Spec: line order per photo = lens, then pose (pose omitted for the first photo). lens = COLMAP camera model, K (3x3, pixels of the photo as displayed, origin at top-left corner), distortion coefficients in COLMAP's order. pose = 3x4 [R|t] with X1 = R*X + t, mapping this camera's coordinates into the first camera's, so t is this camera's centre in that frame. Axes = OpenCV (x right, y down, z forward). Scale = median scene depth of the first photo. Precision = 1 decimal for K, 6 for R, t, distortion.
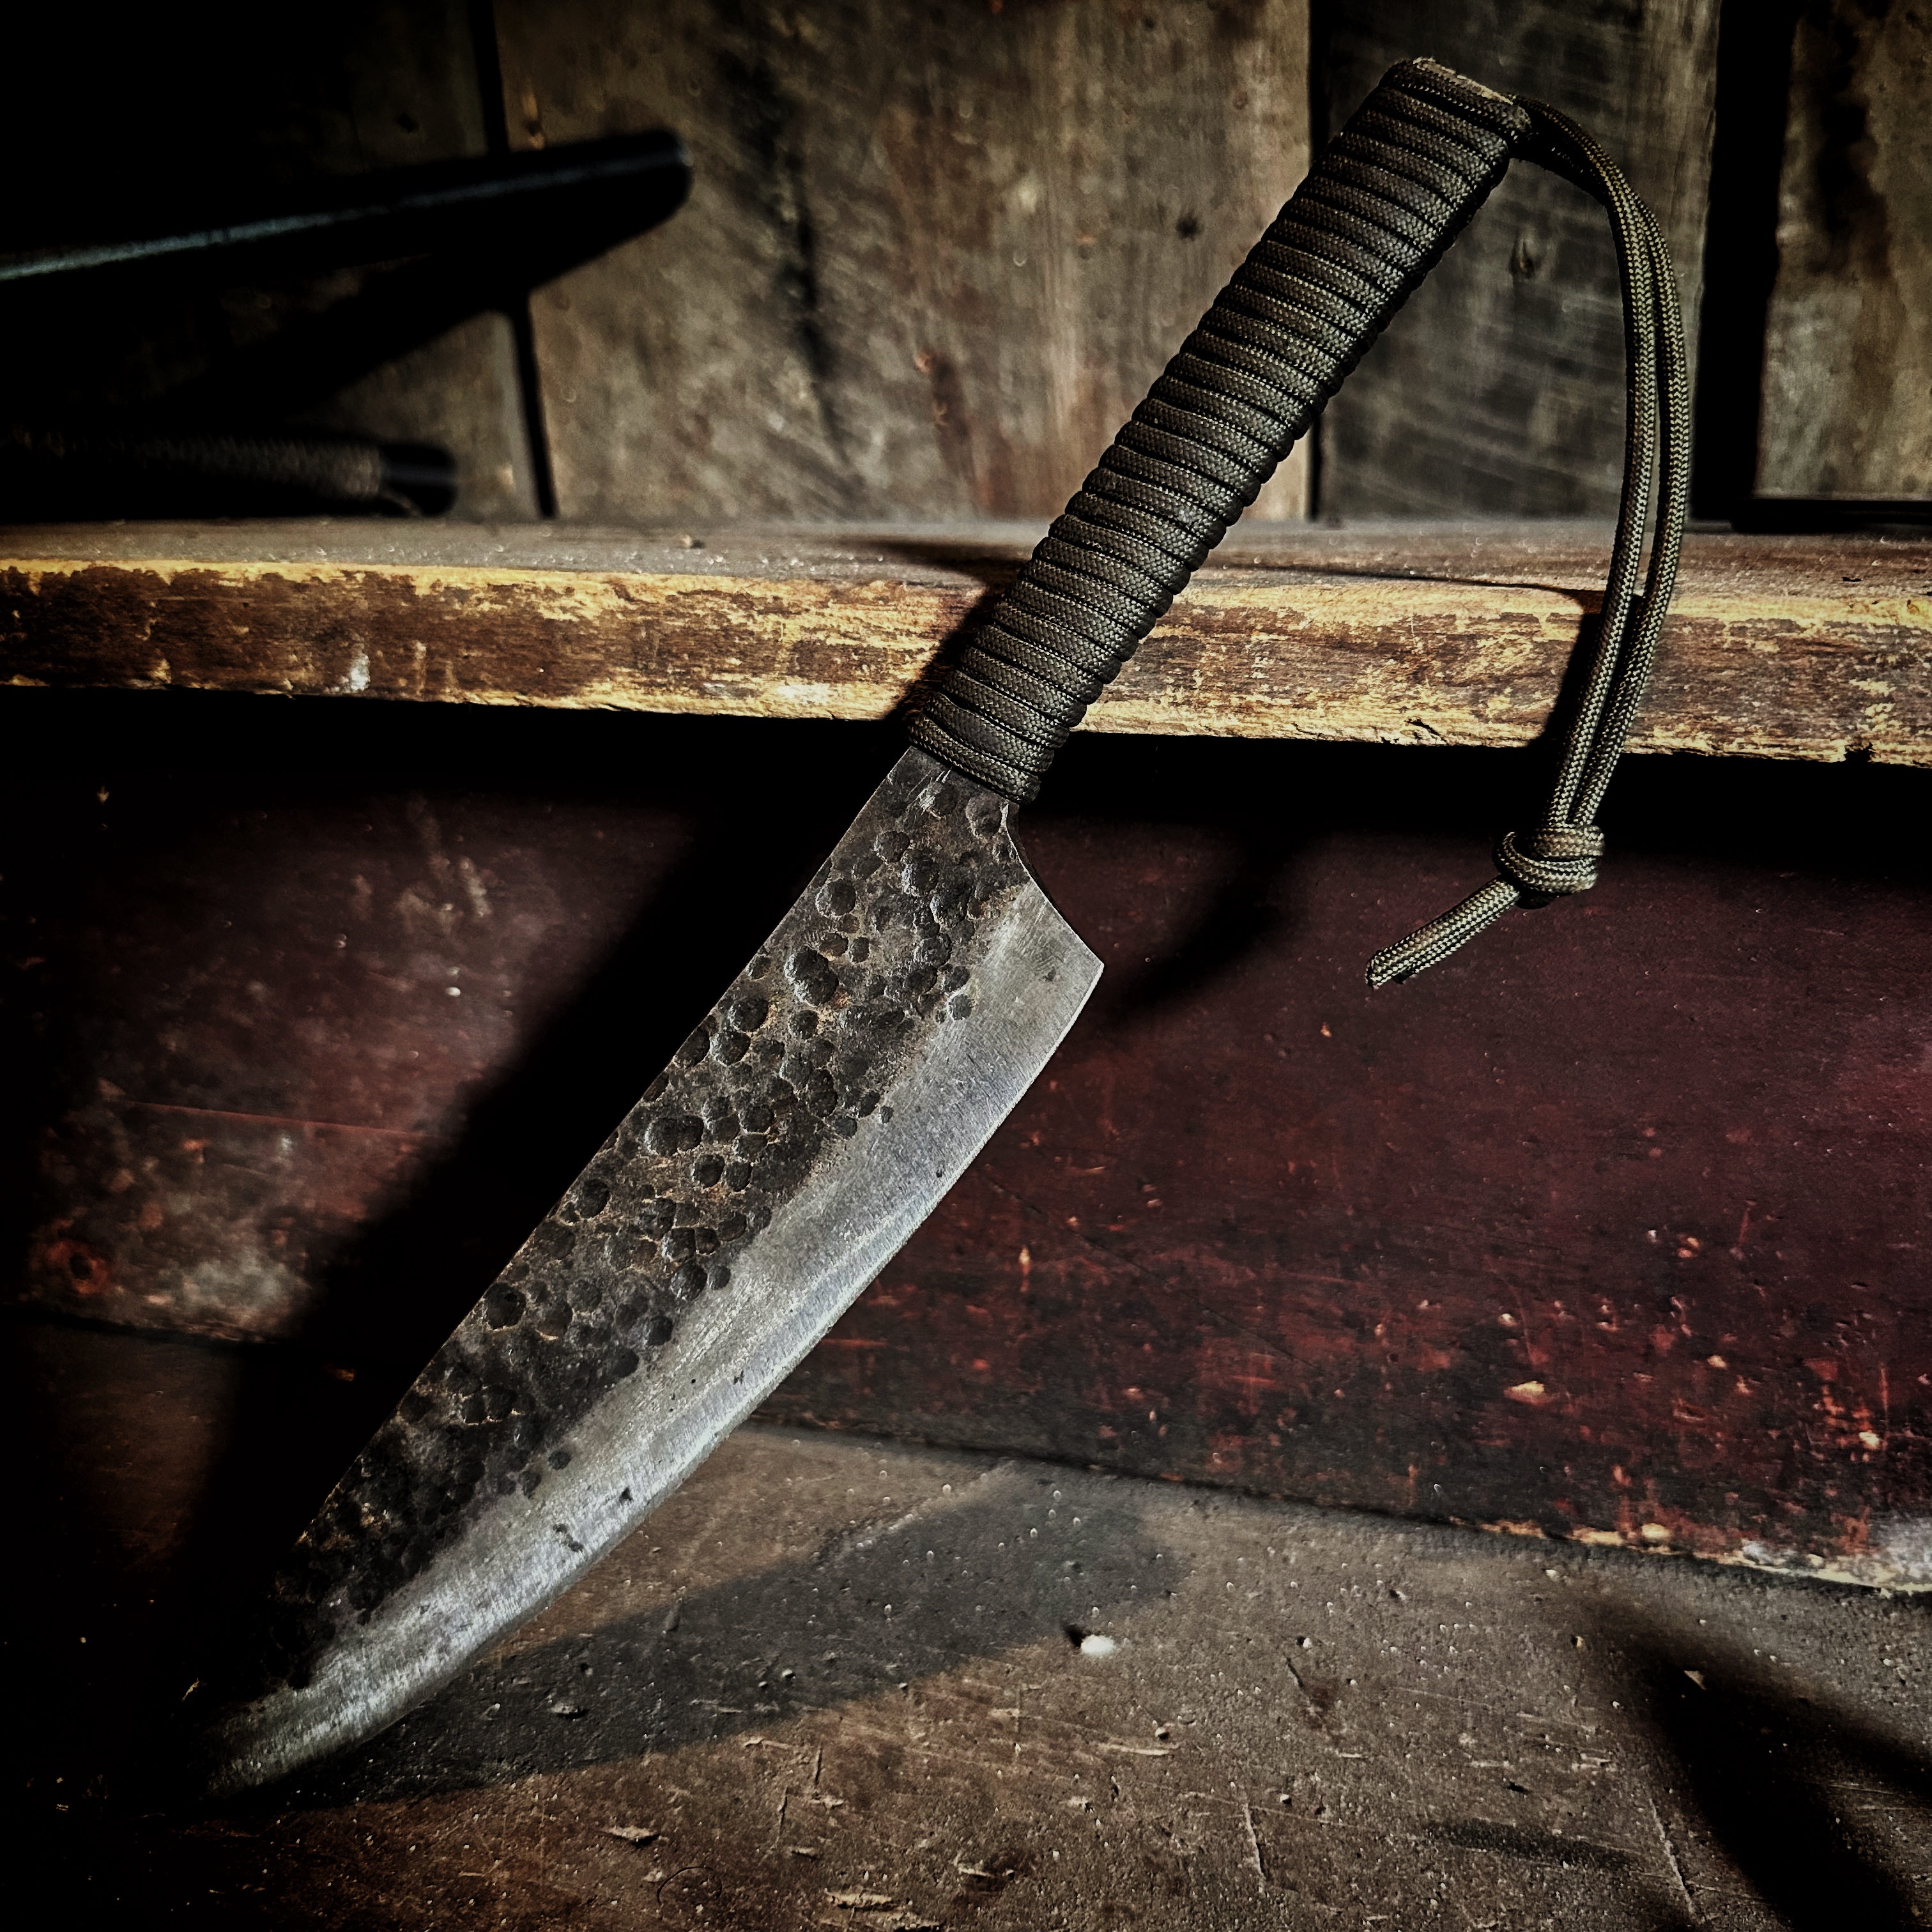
lens RADIAL K [[1891.0, 0, 968.5], [0, 1891.0, 953.1], [0, 0, 1]] dist [0.222097, -0.655317]
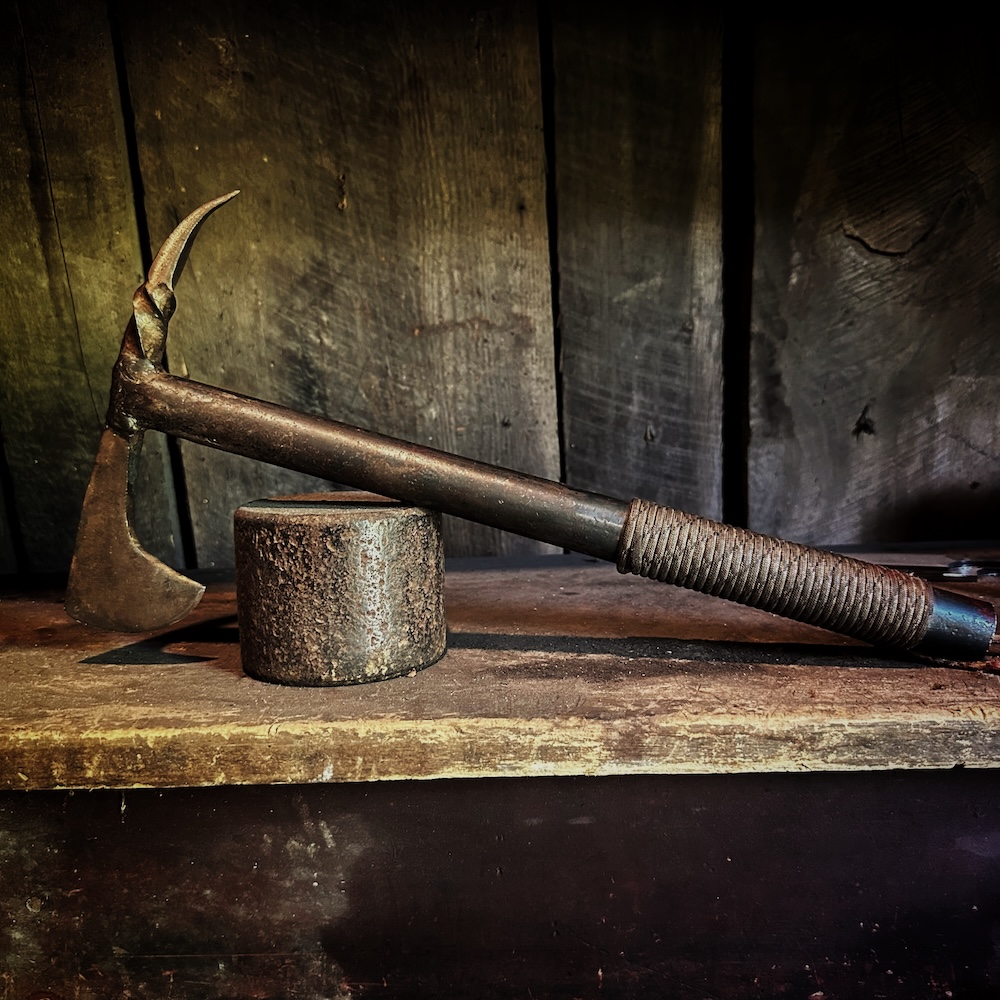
lens RADIAL K [[971.3, 0, 488.7], [0, 971.3, 500.8], [0, 0, 1]] dist [0.200786, -0.469779]
pose [[0.962099, -0.068234, 0.264024, -0.432380], [0.100339, 0.988845, -0.110076, -0.322274], [-0.253568, 0.132396, 0.958214, -0.179639]]
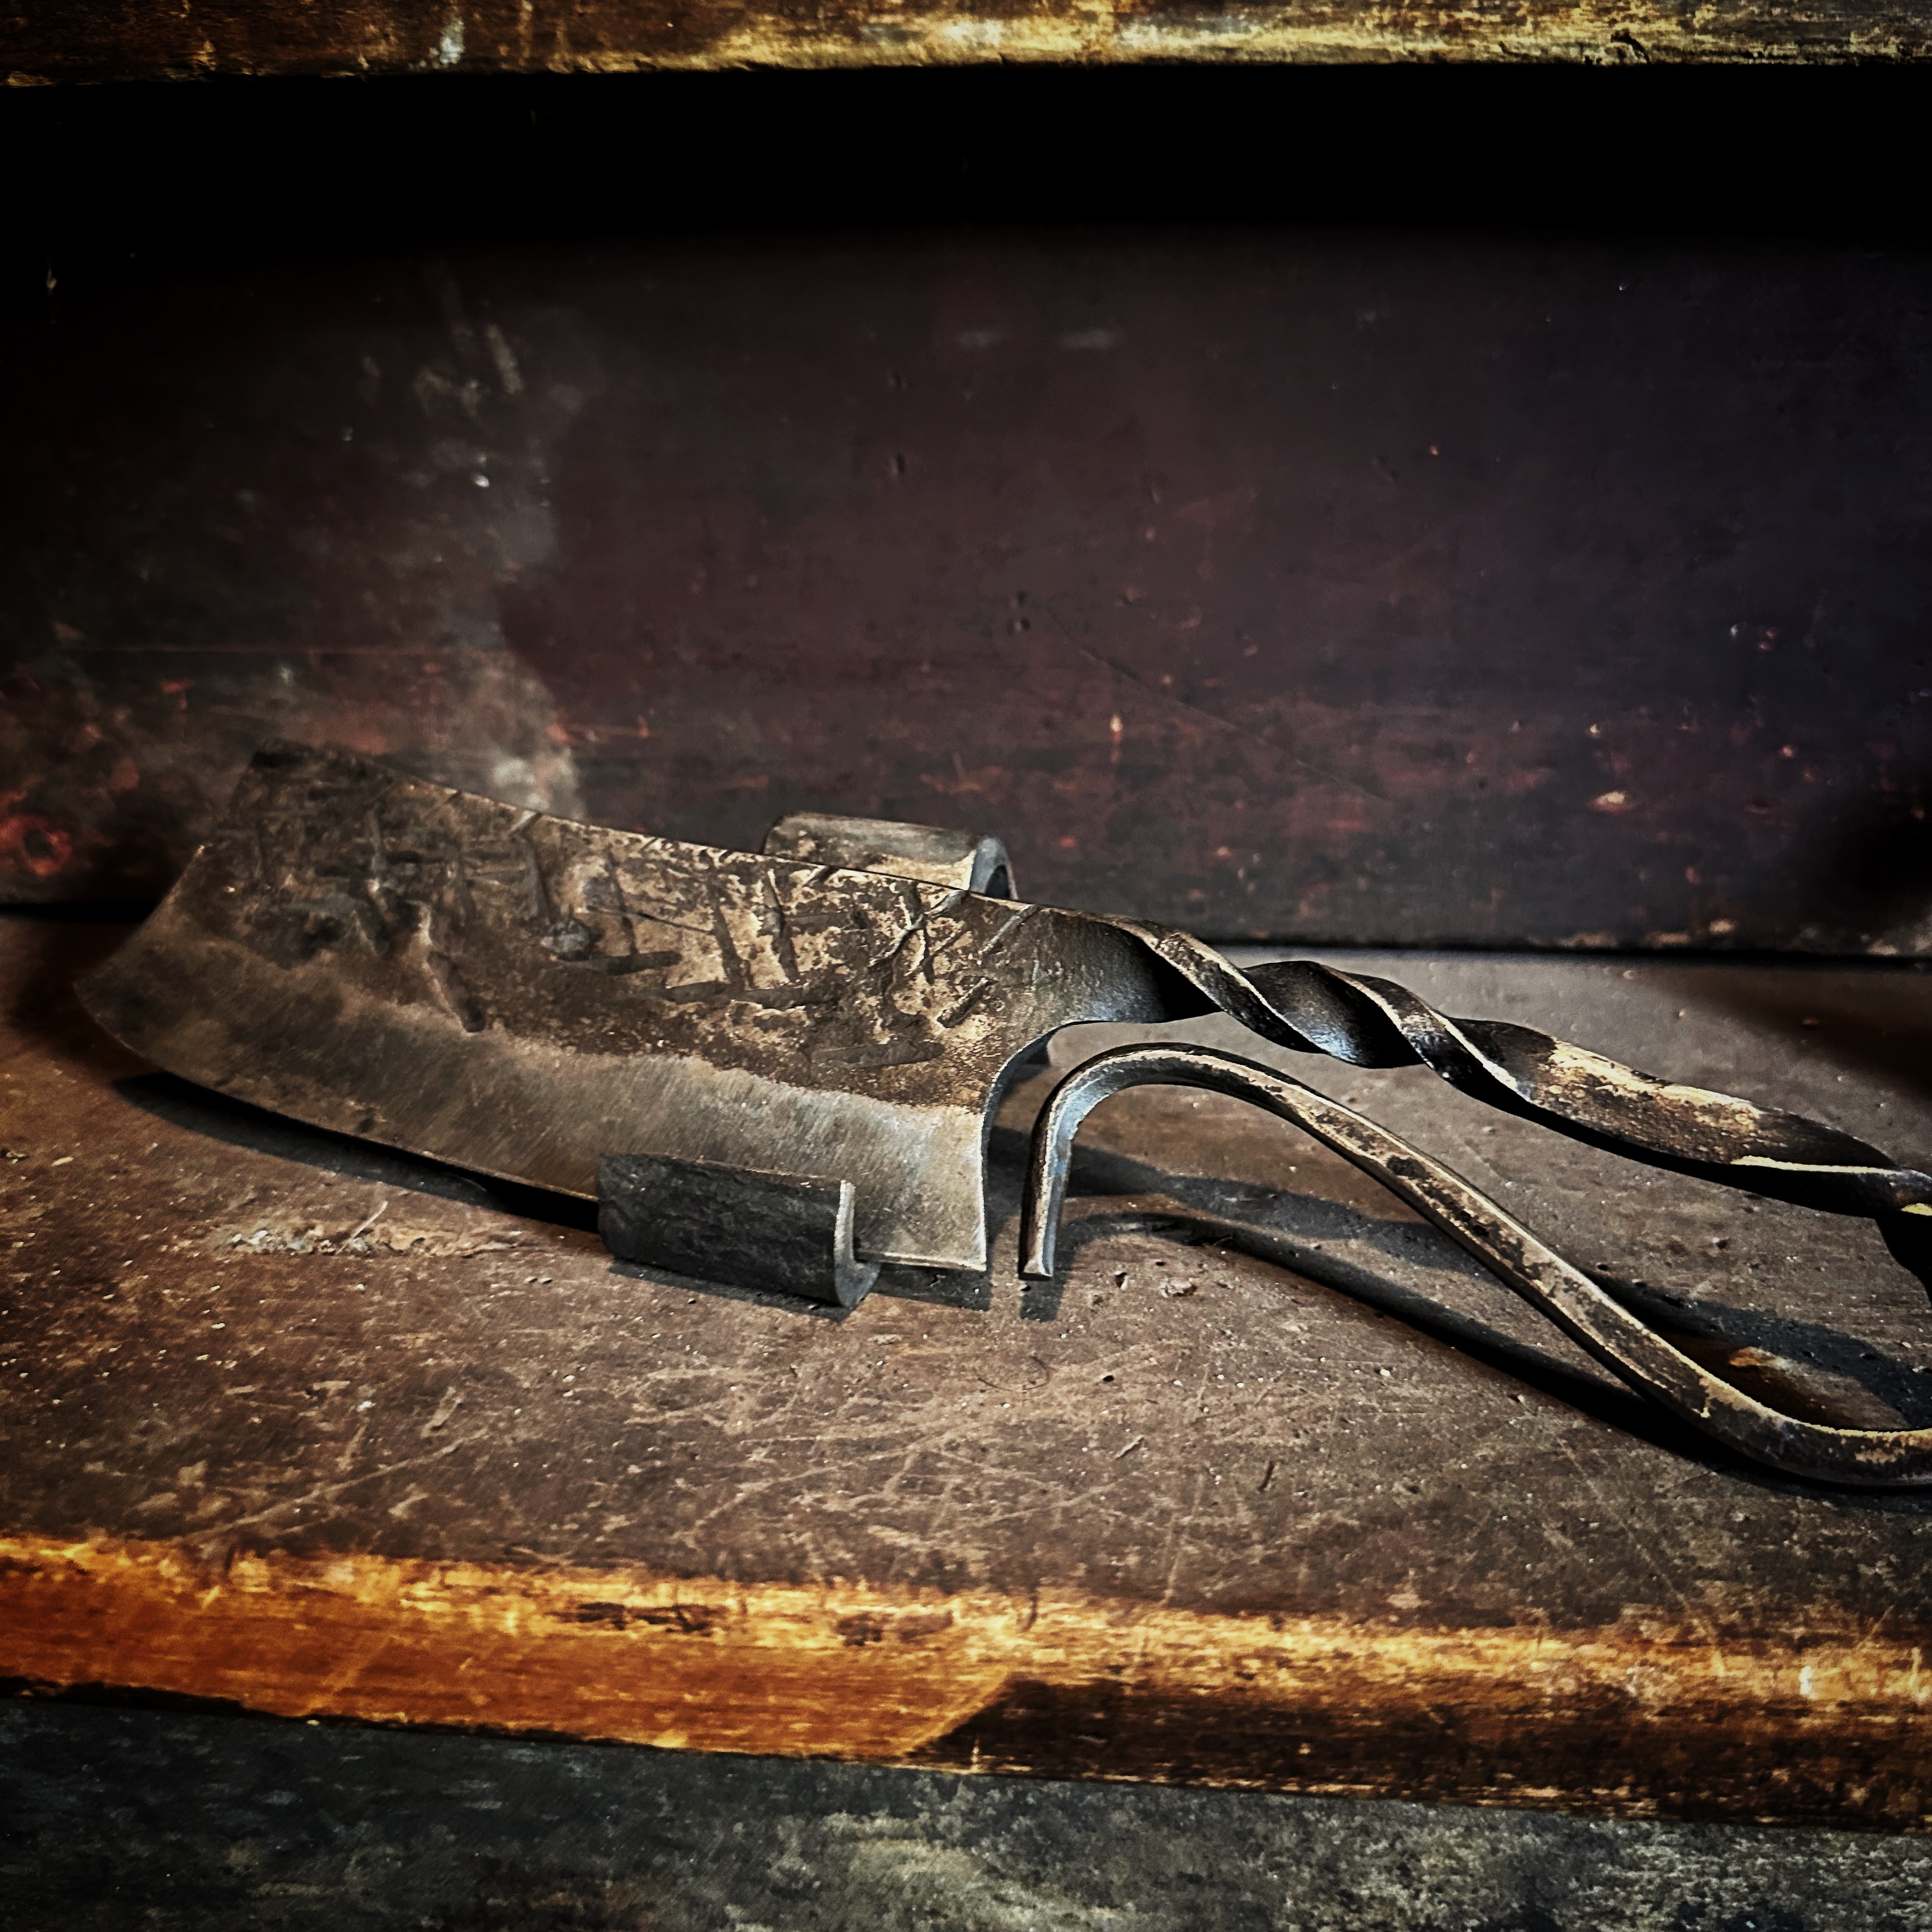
lens RADIAL K [[1930.7, 0, 954.9], [0, 1930.7, 1001.9], [0, 0, 1]] dist [0.039429, -0.112768]
pose [[0.980365, -0.073537, 0.182965, -0.294872], [0.053150, 0.992065, 0.113939, 0.219673], [-0.189892, -0.101977, 0.976495, 0.021709]]
